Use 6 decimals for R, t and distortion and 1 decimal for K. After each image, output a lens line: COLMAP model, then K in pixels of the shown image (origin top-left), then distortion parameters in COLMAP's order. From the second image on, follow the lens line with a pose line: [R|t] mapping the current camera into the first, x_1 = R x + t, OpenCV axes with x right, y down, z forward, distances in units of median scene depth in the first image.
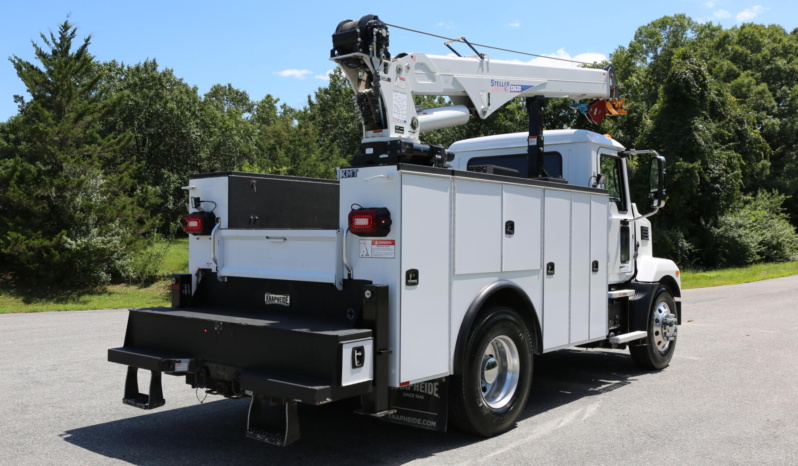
lens RADIAL K [[756.0, 0, 399.0], [0, 756.0, 233.0], [0, 0, 1]] dist [-0.004463, 0.008367]
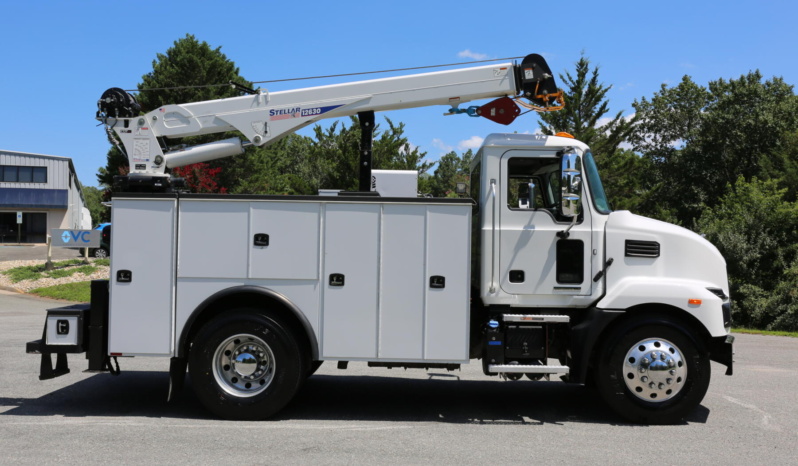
lens RADIAL K [[780.8, 0, 399.0], [0, 780.8, 233.0], [0, 0, 1]] dist [-0.012420, -0.000785]
pose [[0.615046, -0.015770, -0.788334, 0.845615], [-0.008376, 0.999613, -0.026531, 0.008388], [0.788447, 0.022920, 0.614675, 0.316298]]
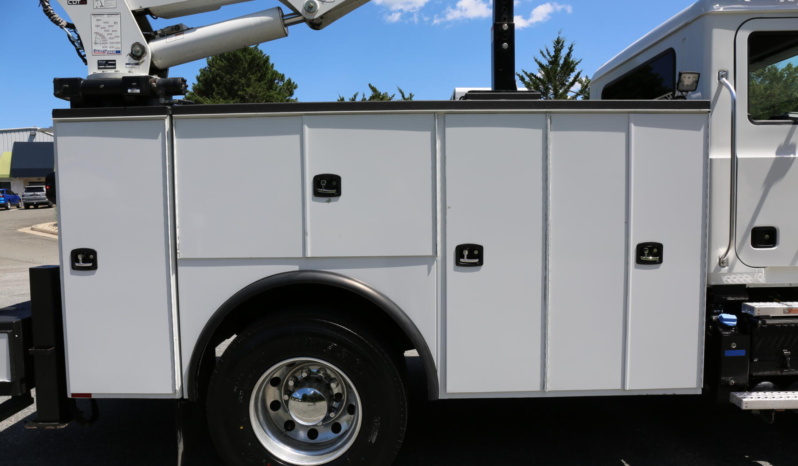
lens RADIAL K [[544.3, 0, 399.0], [0, 544.3, 233.0], [0, 0, 1]] dist [-0.090662, 0.064468]
pose [[0.626976, 0.031050, -0.778419, 0.372448], [0.021521, 0.998134, 0.057148, 0.005038], [0.778741, -0.052582, 0.625138, 0.546322]]
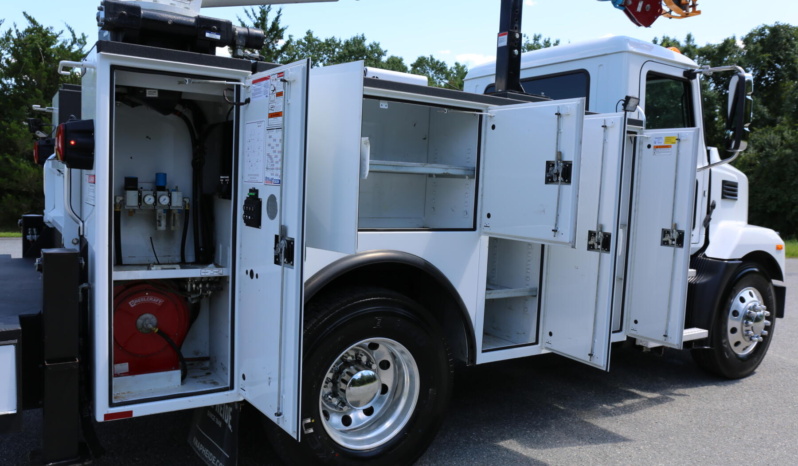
lens RADIAL K [[620.7, 0, 399.0], [0, 620.7, 233.0], [0, 0, 1]] dist [-0.036802, 0.003595]
pose [[0.952064, 0.056190, -0.300693, 0.212702], [-0.033086, 0.996133, 0.081388, 0.004195], [0.304103, -0.067538, 0.950242, 0.364615]]
